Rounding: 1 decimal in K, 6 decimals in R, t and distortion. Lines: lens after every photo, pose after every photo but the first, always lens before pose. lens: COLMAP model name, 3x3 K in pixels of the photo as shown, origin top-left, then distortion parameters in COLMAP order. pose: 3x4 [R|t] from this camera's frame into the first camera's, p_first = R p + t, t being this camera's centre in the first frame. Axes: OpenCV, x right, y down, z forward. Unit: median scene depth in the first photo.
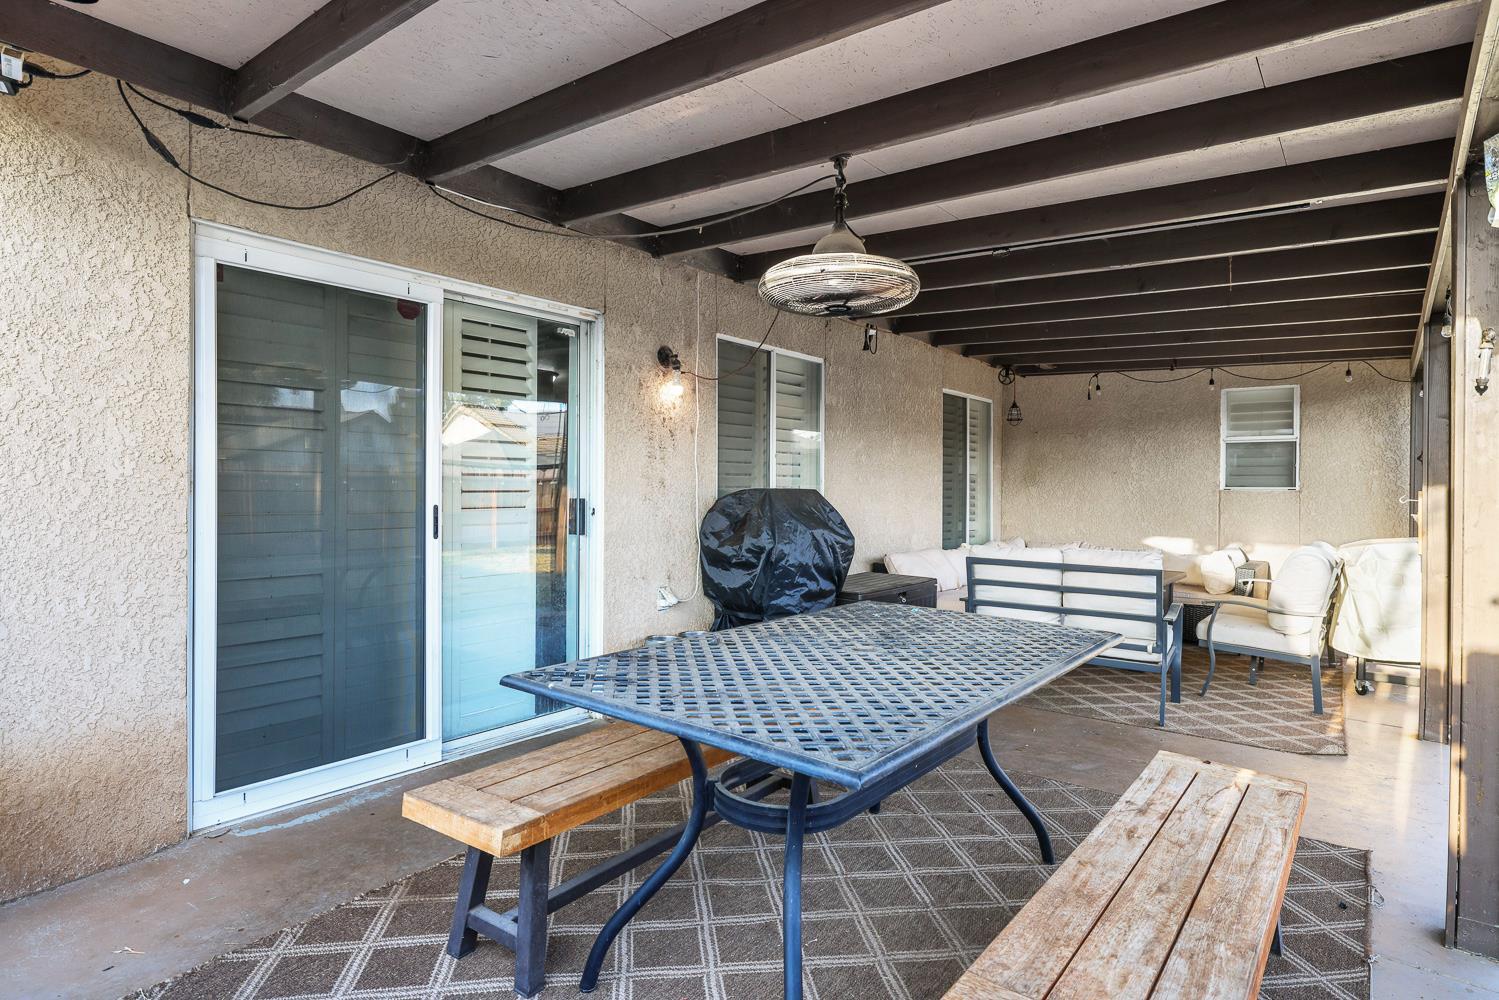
lens RADIAL K [[836.4, 0, 753.3], [0, 836.4, 489.0], [0, 0, 1]] dist [0.004577, -0.000239]
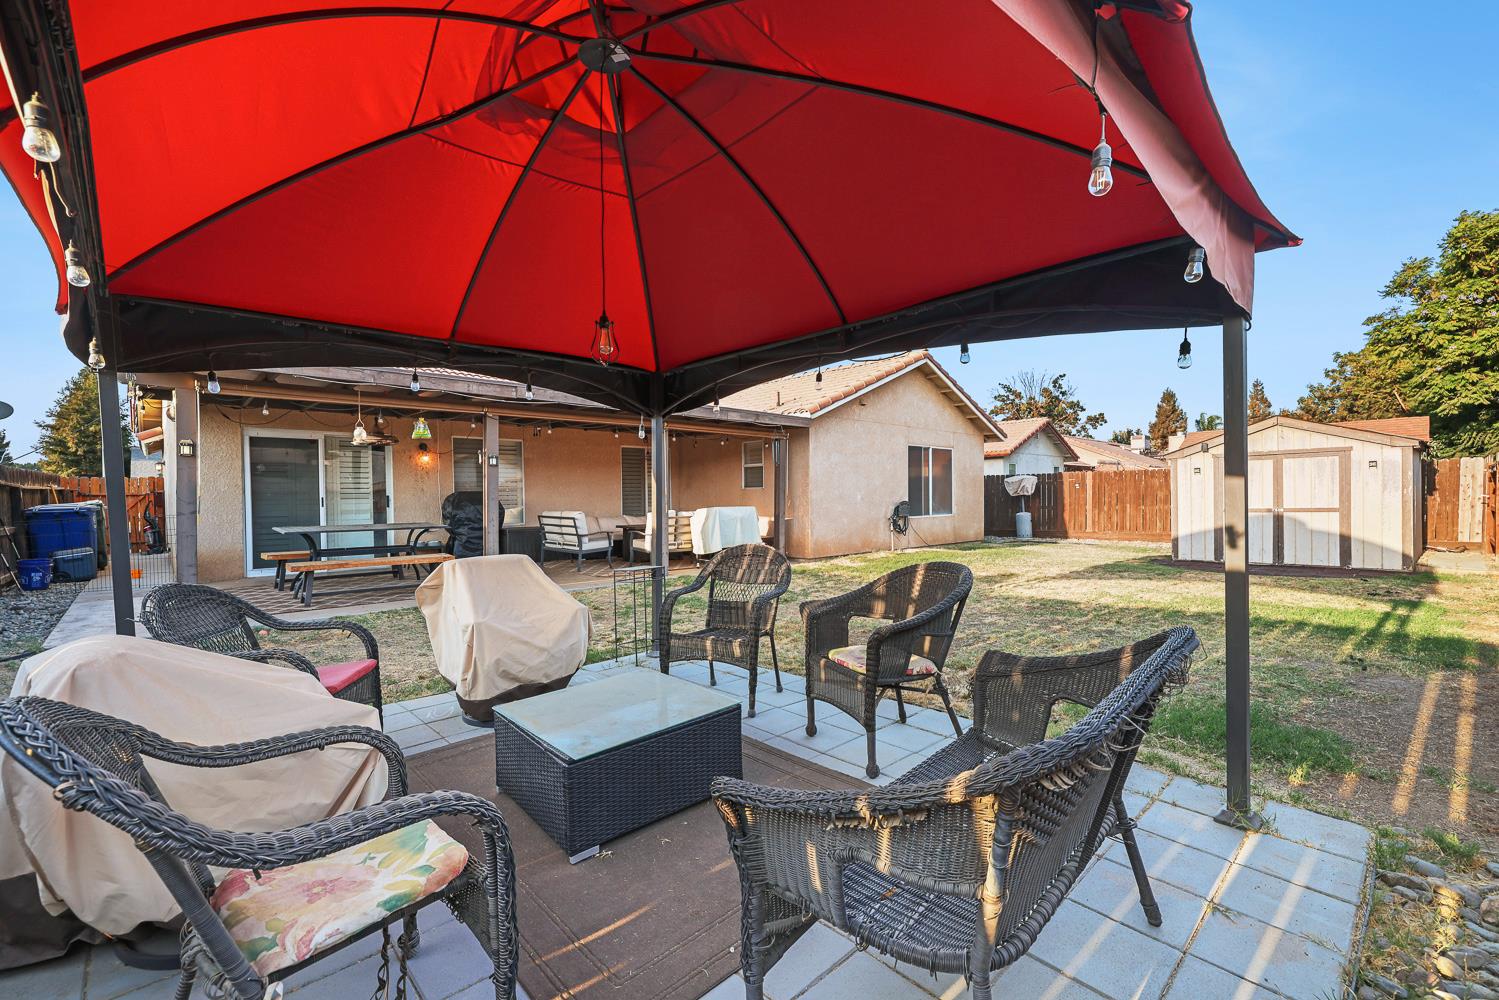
lens RADIAL K [[649.8, 0, 755.3], [0, 649.8, 503.8], [0, 0, 1]] dist [0.003846, -0.000026]
pose [[0.987406, -0.016613, -0.157333, 1.220160], [0.017800, 0.999823, 0.006136, 0.041288], [0.157203, -0.008859, 0.987527, -0.927966]]
